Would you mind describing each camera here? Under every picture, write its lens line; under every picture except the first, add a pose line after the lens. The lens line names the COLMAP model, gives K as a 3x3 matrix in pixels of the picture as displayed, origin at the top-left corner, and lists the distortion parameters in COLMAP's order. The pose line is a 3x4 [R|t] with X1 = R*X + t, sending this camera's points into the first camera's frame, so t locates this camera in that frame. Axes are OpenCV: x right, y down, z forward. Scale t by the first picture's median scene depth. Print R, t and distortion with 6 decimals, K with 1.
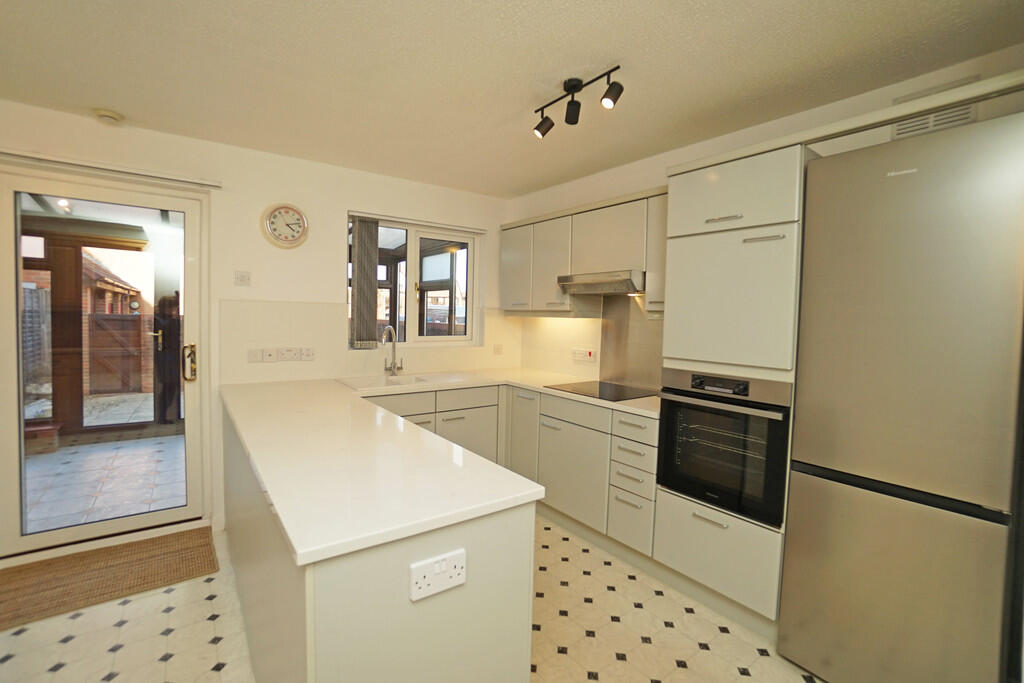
lens RADIAL K [[461.7, 0, 512.1], [0, 461.7, 338.7], [0, 0, 1]] dist [-0.001873, 0.012003]
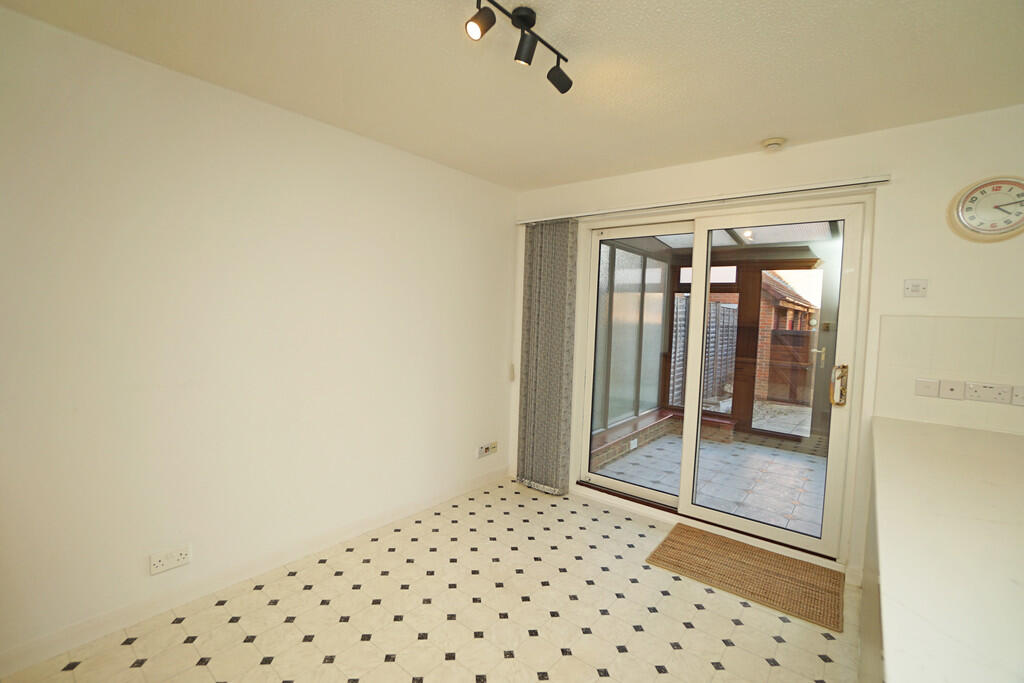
lens RADIAL K [[461.7, 0, 512.1], [0, 461.7, 338.7], [0, 0, 1]] dist [-0.001873, 0.012003]
pose [[0.269102, 0.038476, -0.962343, 0.004393], [-0.075571, 0.996965, 0.018728, -0.006312], [0.960142, 0.067685, 0.271193, 0.119729]]
